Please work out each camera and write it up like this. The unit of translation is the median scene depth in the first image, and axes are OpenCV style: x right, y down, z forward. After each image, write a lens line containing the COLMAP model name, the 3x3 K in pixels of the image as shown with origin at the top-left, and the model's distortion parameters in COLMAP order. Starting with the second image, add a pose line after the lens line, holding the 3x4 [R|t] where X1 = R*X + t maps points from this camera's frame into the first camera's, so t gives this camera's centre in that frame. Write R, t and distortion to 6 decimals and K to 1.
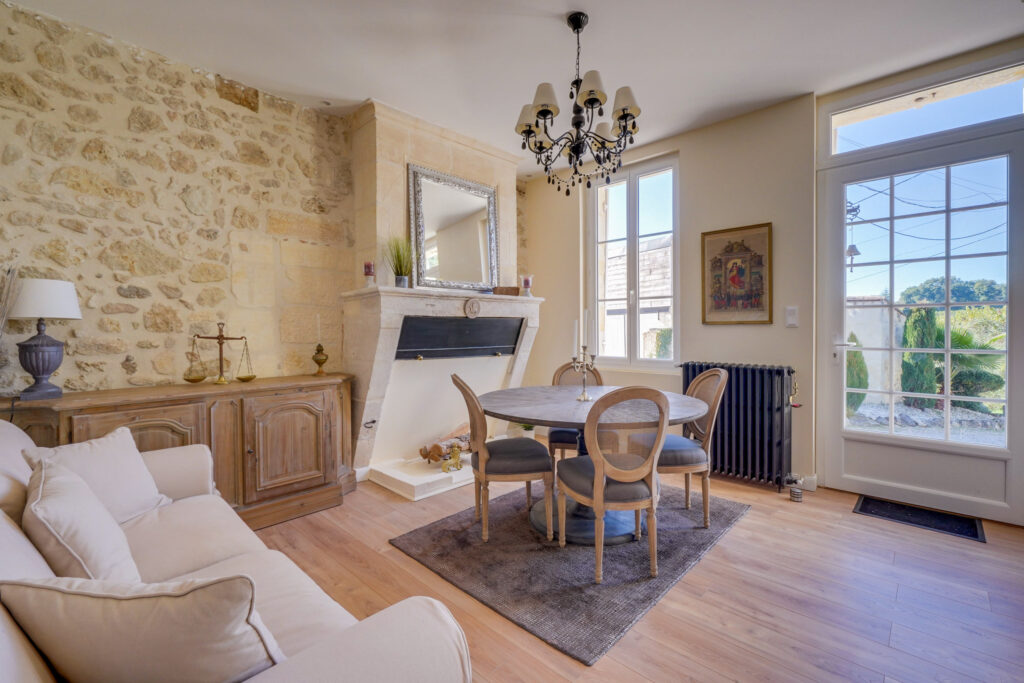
lens RADIAL K [[446.5, 0, 504.7], [0, 446.5, 334.1], [0, 0, 1]] dist [-0.000012, -0.001324]
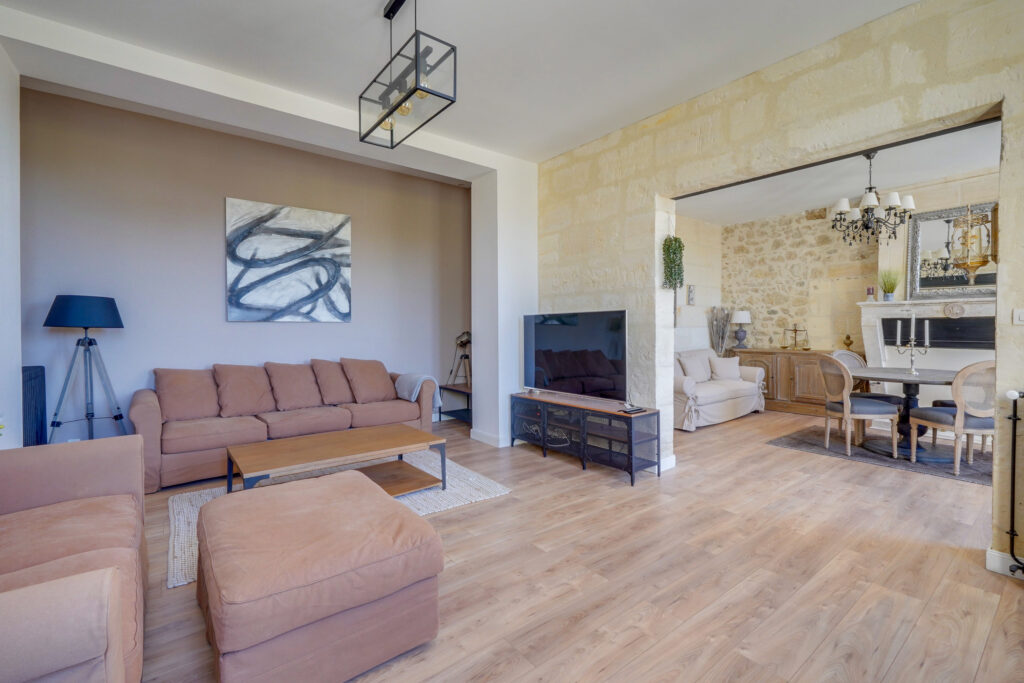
lens RADIAL K [[446.5, 0, 504.9], [0, 446.5, 336.6], [0, 0, 1]] dist [-0.000012, -0.001324]
pose [[-0.157497, 0.025701, -0.987185, 1.777449], [-0.006308, 0.999615, 0.027031, -0.011044], [0.987499, 0.010485, -0.157275, -0.113362]]
